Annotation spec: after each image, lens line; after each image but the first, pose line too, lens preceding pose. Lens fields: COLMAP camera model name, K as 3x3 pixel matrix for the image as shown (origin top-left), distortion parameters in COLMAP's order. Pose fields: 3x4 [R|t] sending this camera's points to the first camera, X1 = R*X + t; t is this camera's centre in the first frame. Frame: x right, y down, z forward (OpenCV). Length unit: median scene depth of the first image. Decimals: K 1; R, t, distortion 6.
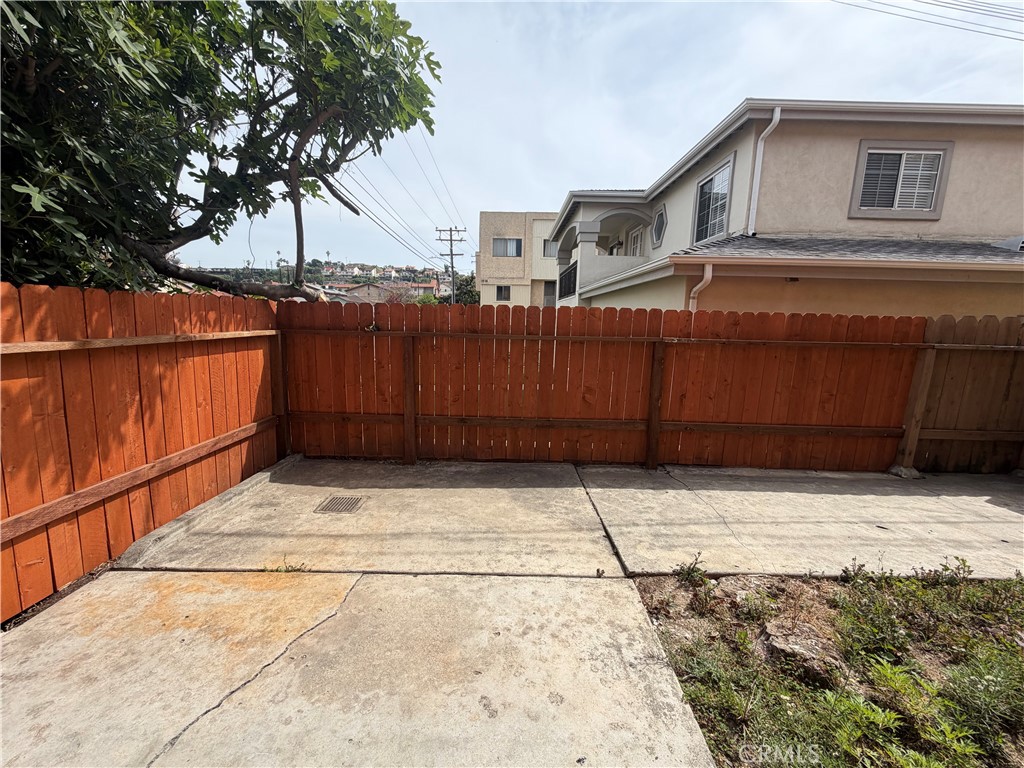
lens RADIAL K [[409.9, 0, 508.8], [0, 409.9, 384.6], [0, 0, 1]] dist [0.000216, 0.000189]
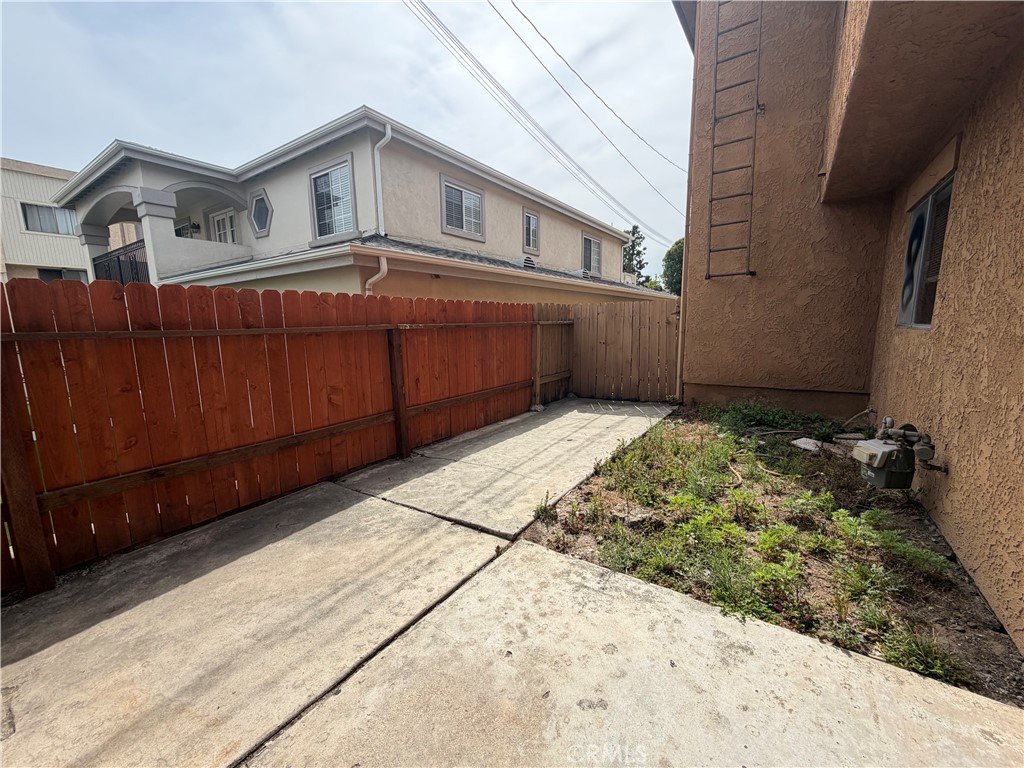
lens RADIAL K [[409.9, 0, 508.8], [0, 409.9, 384.6], [0, 0, 1]] dist [0.000216, 0.000189]
pose [[0.562711, -0.158360, 0.811344, -0.299537], [0.163156, 0.983449, 0.078794, -0.005352], [-0.810393, 0.088037, 0.579235, 0.215714]]
